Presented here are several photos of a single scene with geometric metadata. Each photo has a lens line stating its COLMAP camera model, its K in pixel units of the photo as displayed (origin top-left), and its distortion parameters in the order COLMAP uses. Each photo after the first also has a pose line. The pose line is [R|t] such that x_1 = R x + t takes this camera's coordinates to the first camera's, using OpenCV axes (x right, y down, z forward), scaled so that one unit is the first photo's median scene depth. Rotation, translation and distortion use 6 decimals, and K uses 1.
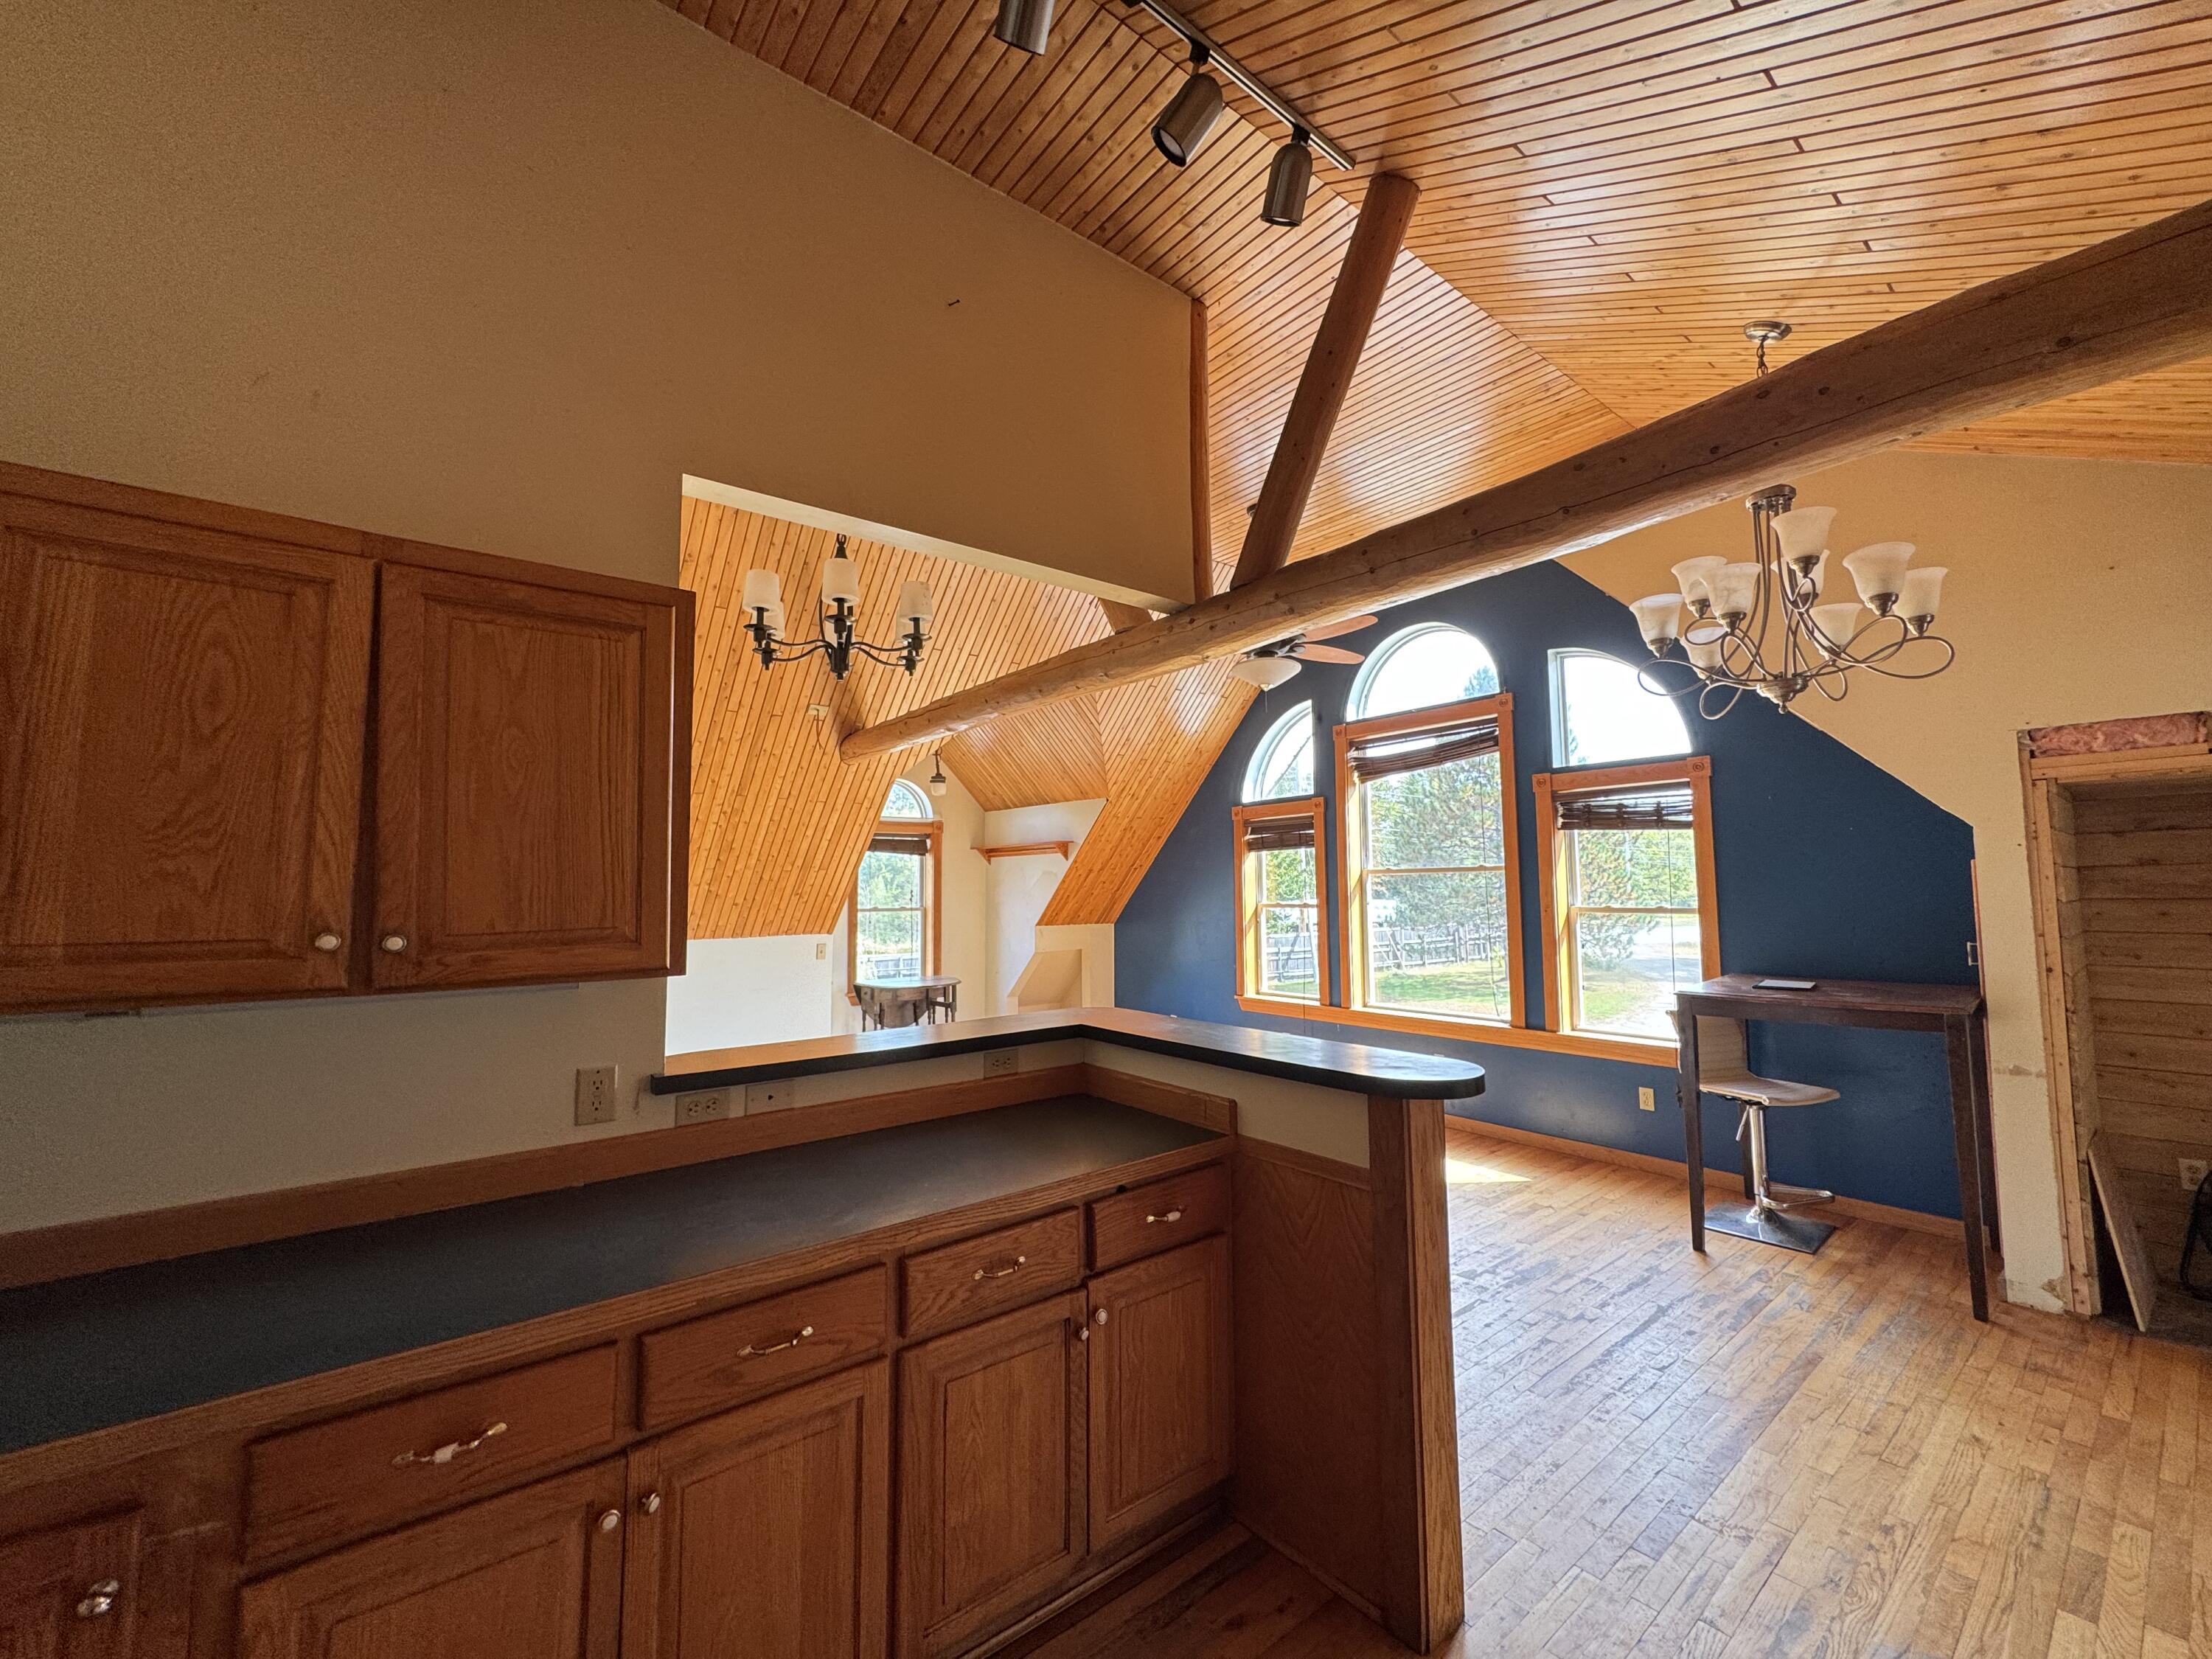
lens RADIAL K [[885.9, 0, 1106.2], [0, 885.9, 825.9], [0, 0, 1]] dist [-0.001166, -0.000265]
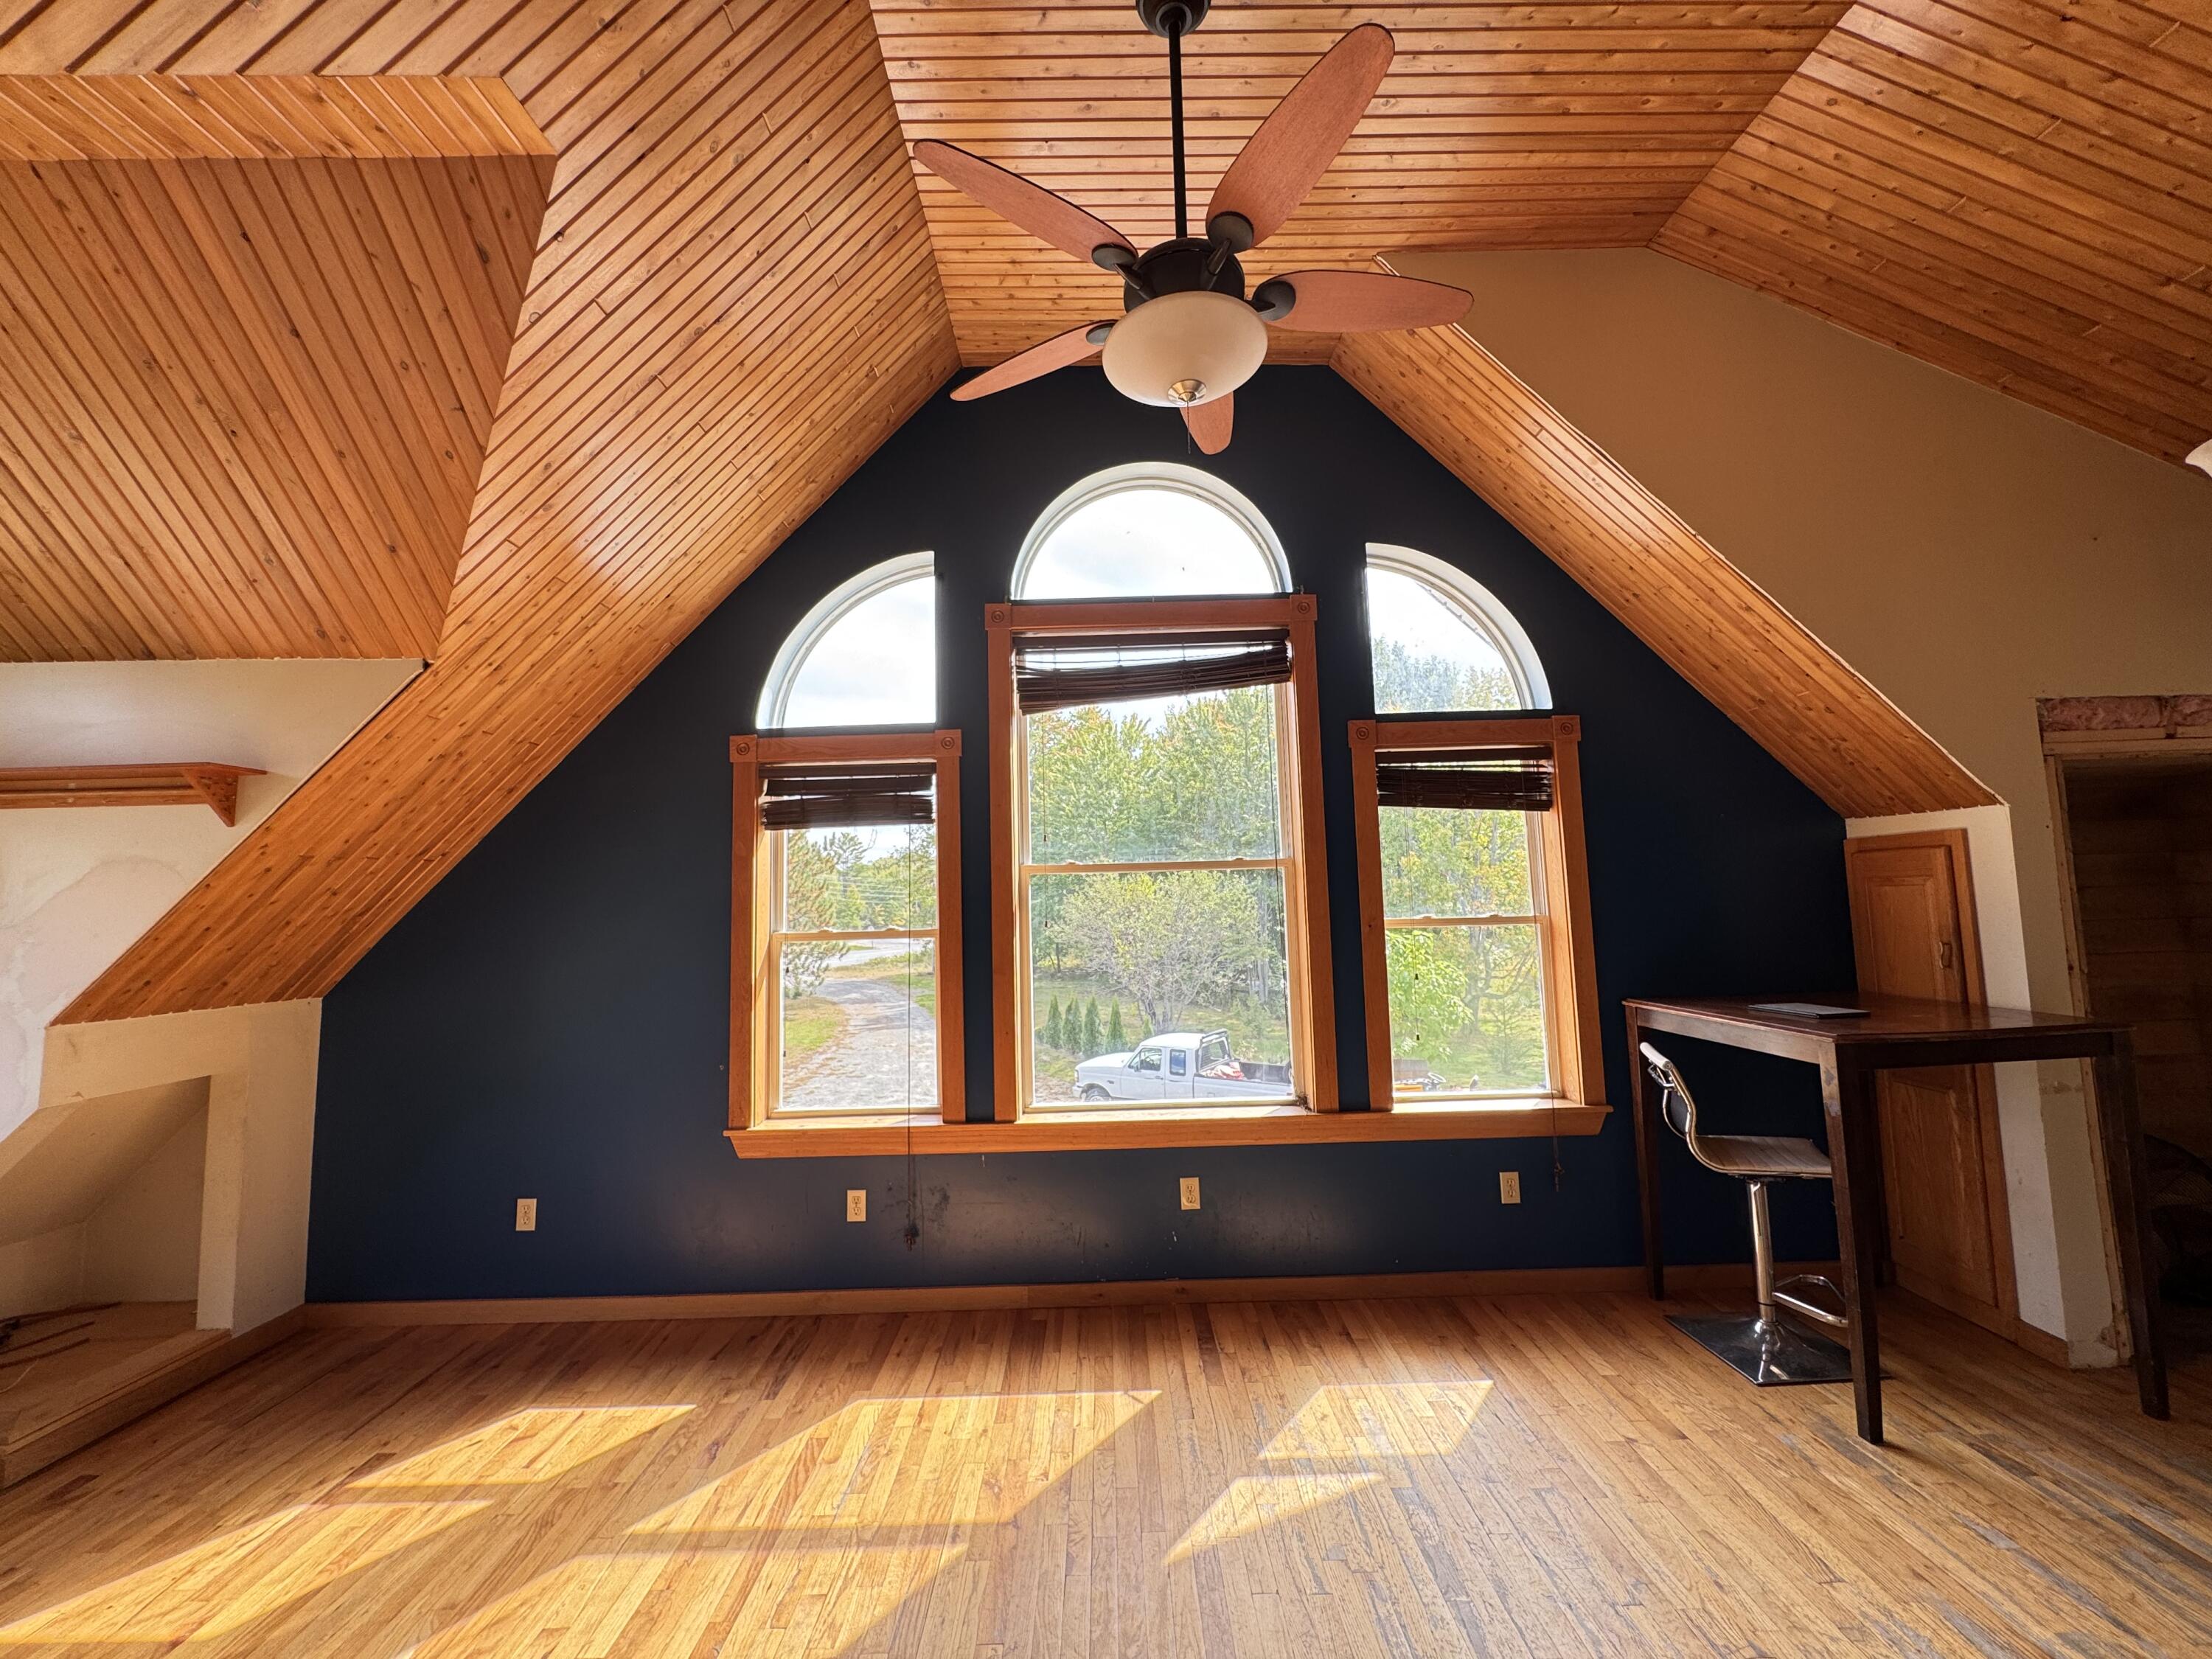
lens RADIAL K [[885.9, 0, 1106.2], [0, 885.9, 825.9], [0, 0, 1]] dist [-0.001166, -0.000265]
pose [[0.619915, 0.063093, 0.782128, -0.140457], [-0.036992, 0.998004, -0.051187, 0.059691], [-0.783796, 0.002799, 0.621012, 0.708658]]
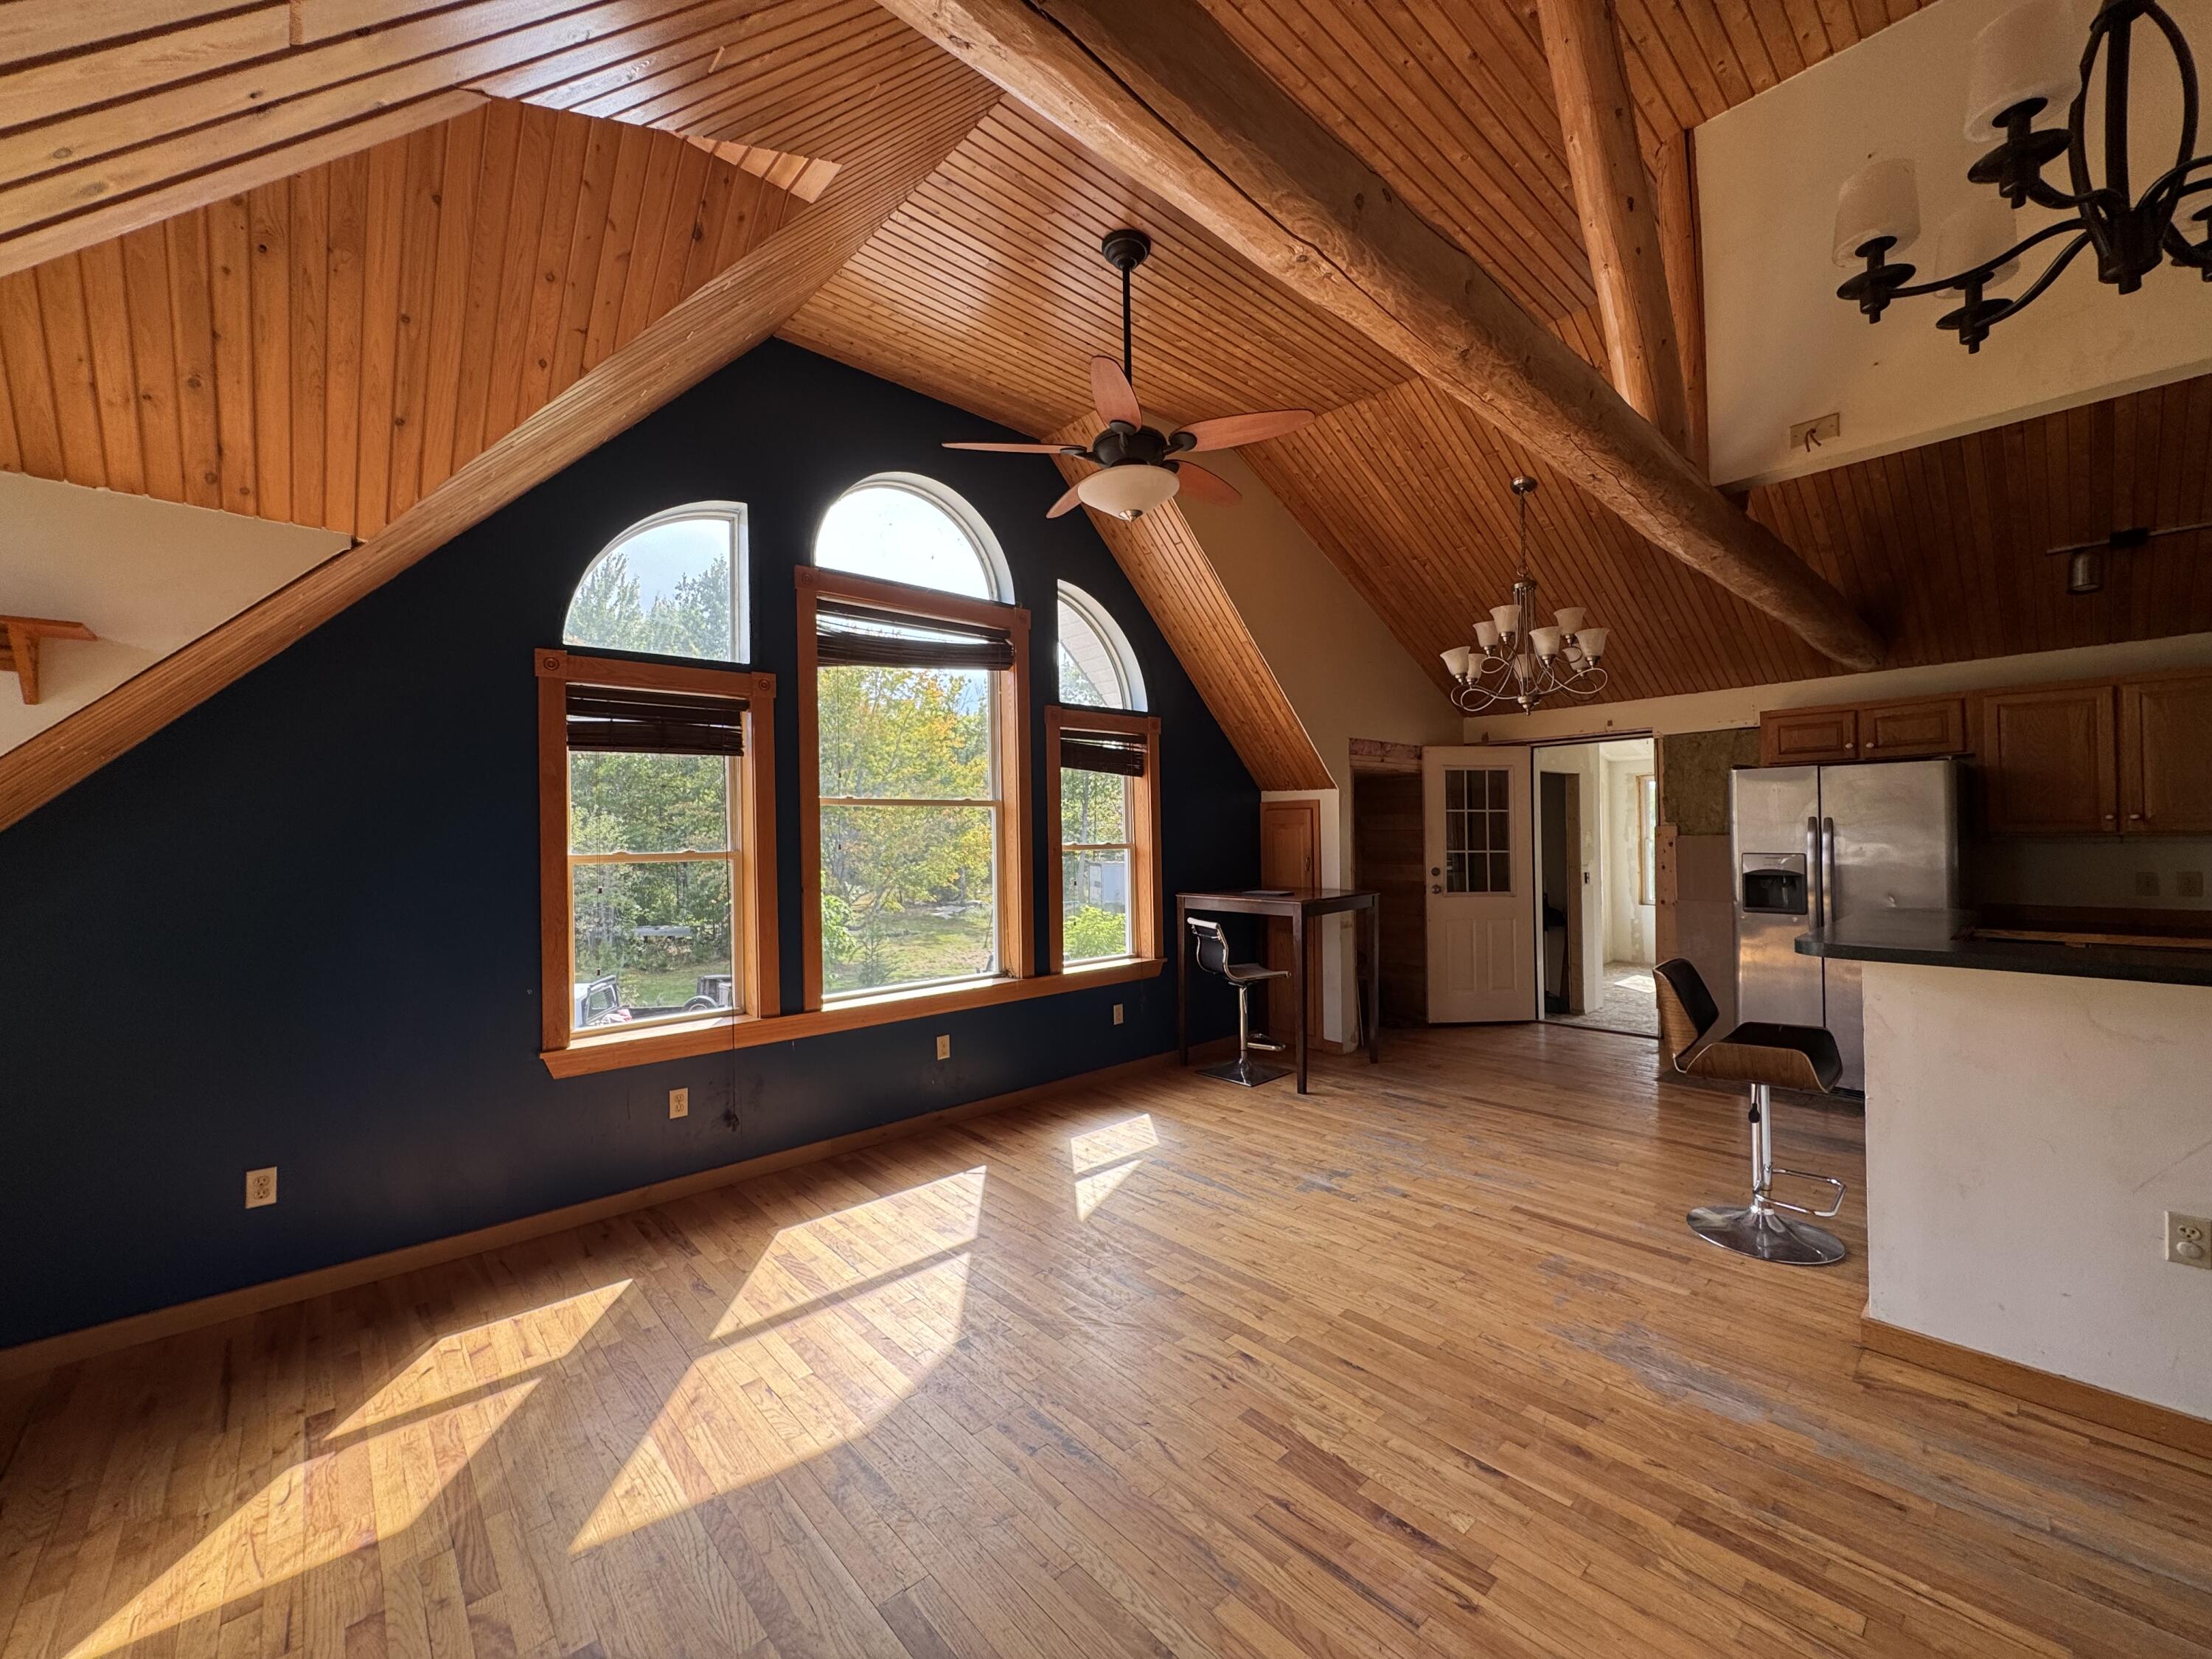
lens RADIAL K [[885.9, 0, 1106.2], [0, 885.9, 825.9], [0, 0, 1]] dist [-0.001166, -0.000265]
pose [[-0.068335, 0.018014, 0.997500, -0.442453], [-0.058382, 0.998051, -0.022024, 0.084341], [-0.995953, -0.059741, -0.067150, 0.962120]]
